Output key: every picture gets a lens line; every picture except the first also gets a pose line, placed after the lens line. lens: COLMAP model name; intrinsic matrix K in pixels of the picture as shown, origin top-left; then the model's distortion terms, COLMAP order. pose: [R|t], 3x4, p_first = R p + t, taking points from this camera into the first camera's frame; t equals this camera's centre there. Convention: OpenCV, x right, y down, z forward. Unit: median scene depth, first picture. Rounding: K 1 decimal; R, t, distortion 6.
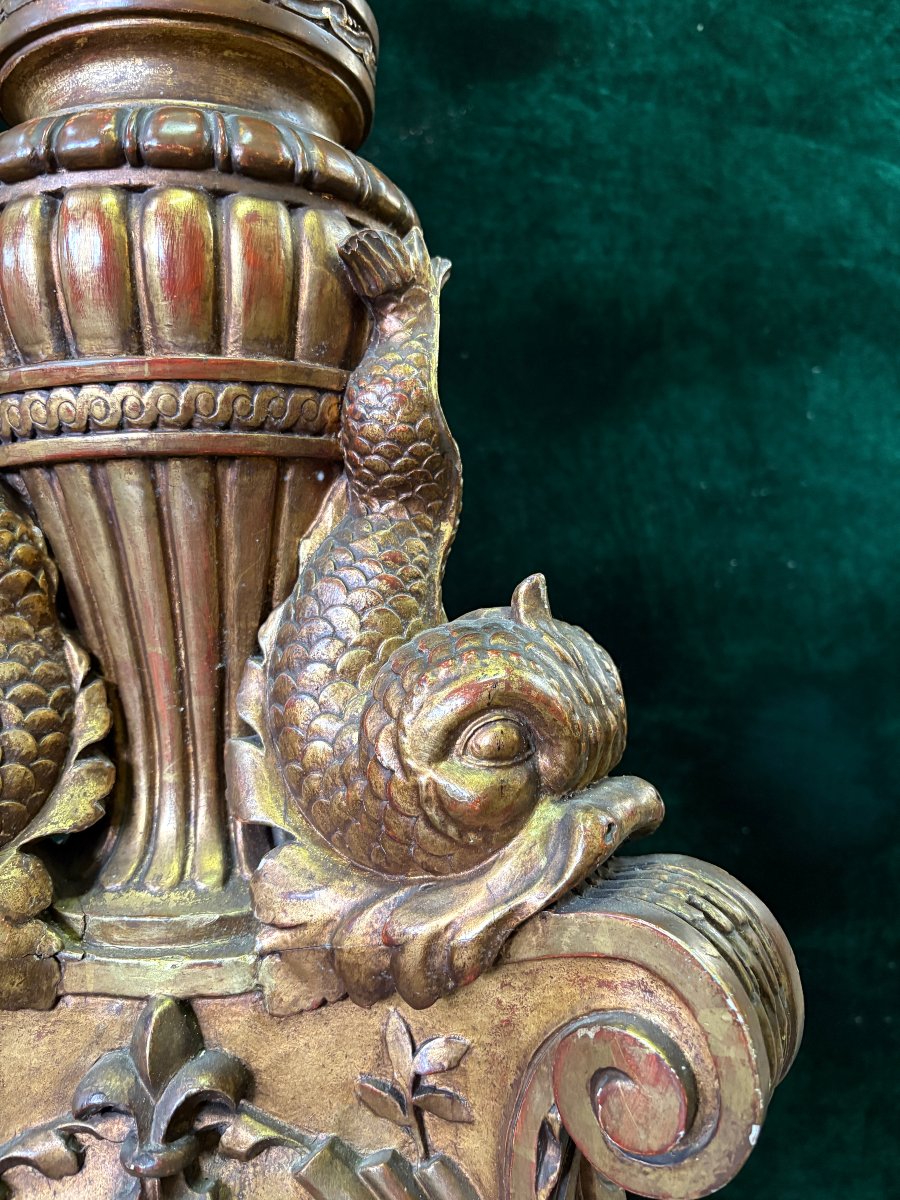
lens RADIAL K [[928.5, 0, 445.7], [0, 928.5, 598.6], [0, 0, 1]] dist [0.013682, -0.022905]
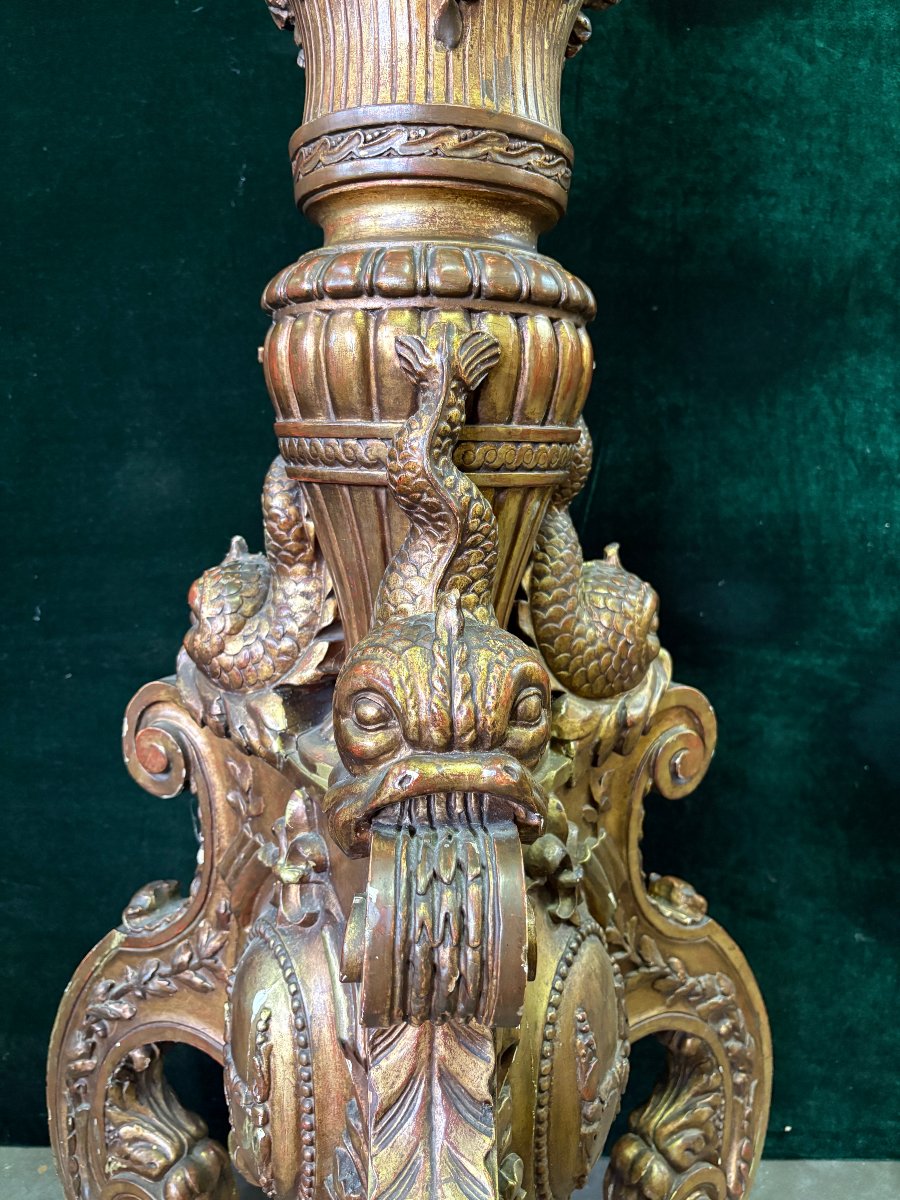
lens RADIAL K [[928.5, 0, 450.2], [0, 928.5, 608.1], [0, 0, 1]] dist [0.013682, -0.022905]
pose [[0.997867, 0.065125, 0.004459, -0.458831], [-0.065105, 0.987960, 0.140344, -0.152353], [0.004735, -0.140335, 0.990093, -0.164033]]
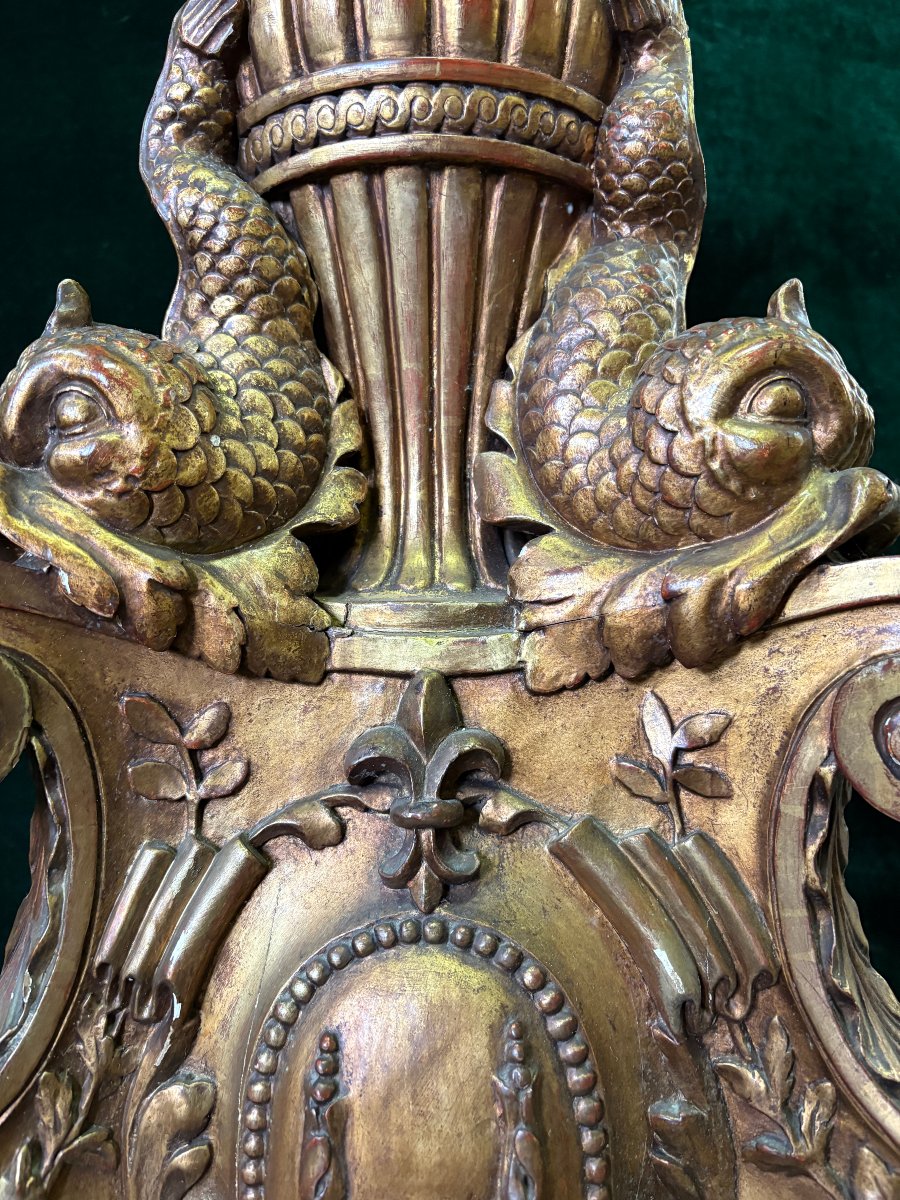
lens RADIAL K [[928.5, 0, 445.7], [0, 928.5, 599.9], [0, 0, 1]] dist [0.013682, -0.022905]
pose [[0.999590, 0.025132, -0.013693, -0.254676], [-0.025721, 0.998672, -0.044645, 0.367809], [0.012553, 0.044978, 0.998909, -0.034064]]
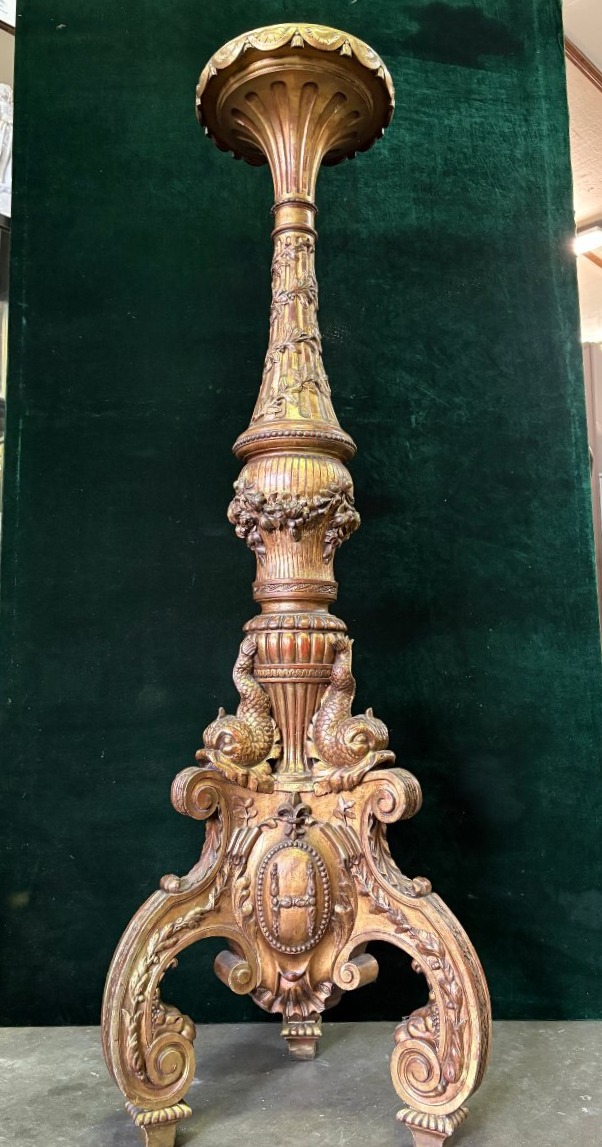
lens RADIAL K [[927.5, 0, 297.1], [0, 927.5, 551.4], [0, 0, 1]] dist [0.019984, -0.032889]
pose [[0.999188, 0.025554, -0.031147, -0.155956], [-0.030770, 0.983091, -0.180517, 0.055133], [0.026007, 0.181328, 0.983079, -3.885467]]
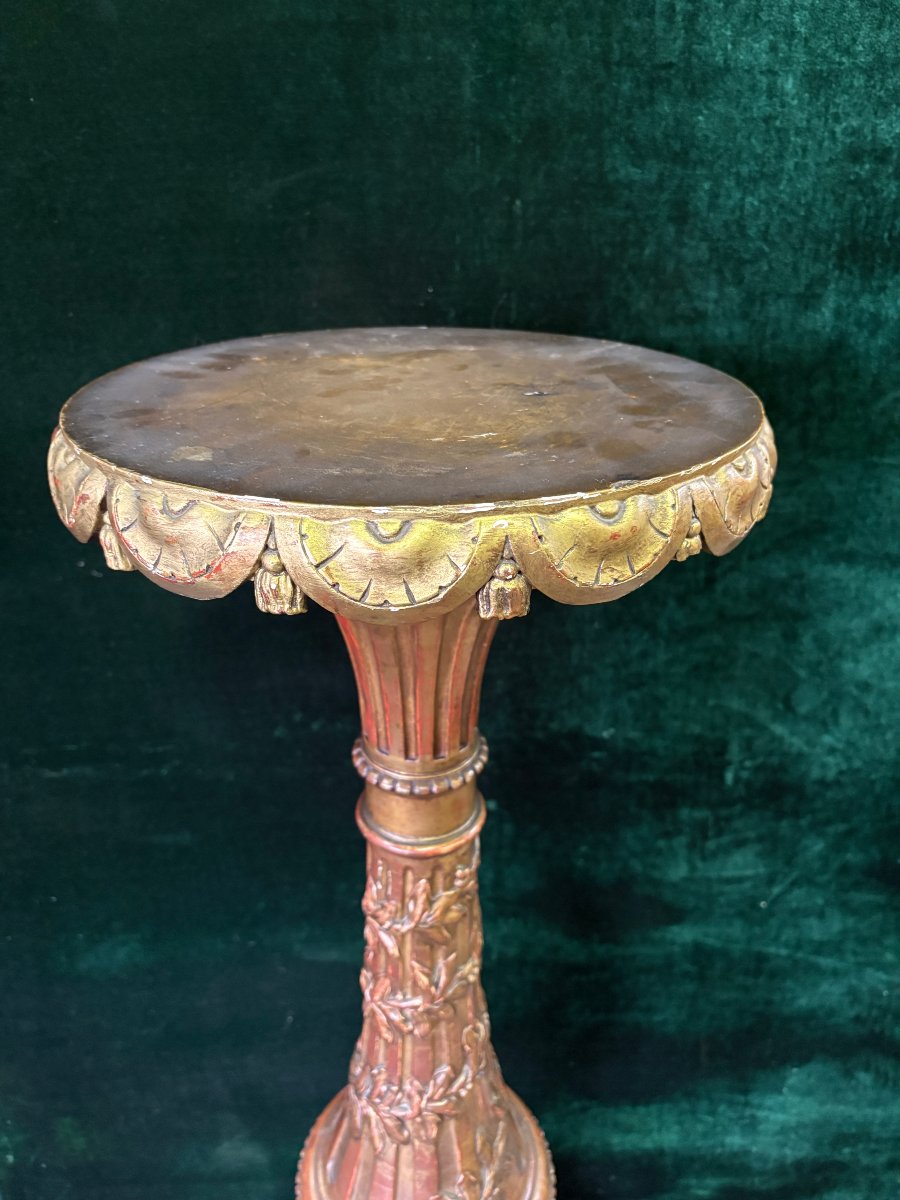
lens RADIAL K [[928.5, 0, 441.0], [0, 928.5, 563.7], [0, 0, 1]] dist [0.013682, -0.022905]
pose [[0.998765, 0.032605, 0.037484, -0.678104], [-0.045240, 0.908675, 0.415047, -3.982638], [-0.020529, -0.416230, 0.909028, -0.117850]]
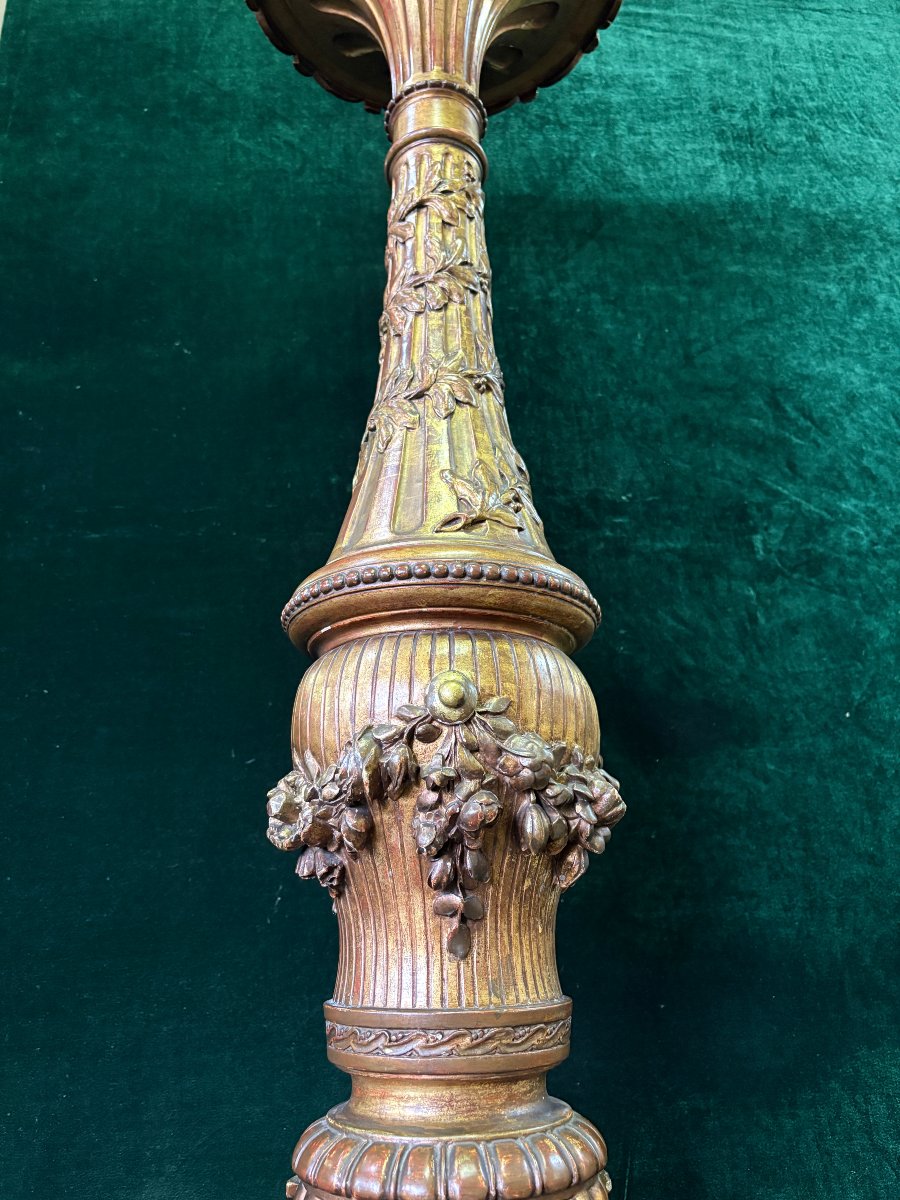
lens RADIAL K [[928.5, 0, 448.7], [0, 928.5, 599.3], [0, 0, 1]] dist [0.013682, -0.022905]
pose [[0.999034, 0.021219, -0.038480, -0.476980], [-0.033510, 0.934358, -0.354758, -0.756005], [0.028427, 0.355705, 0.934166, -0.453464]]
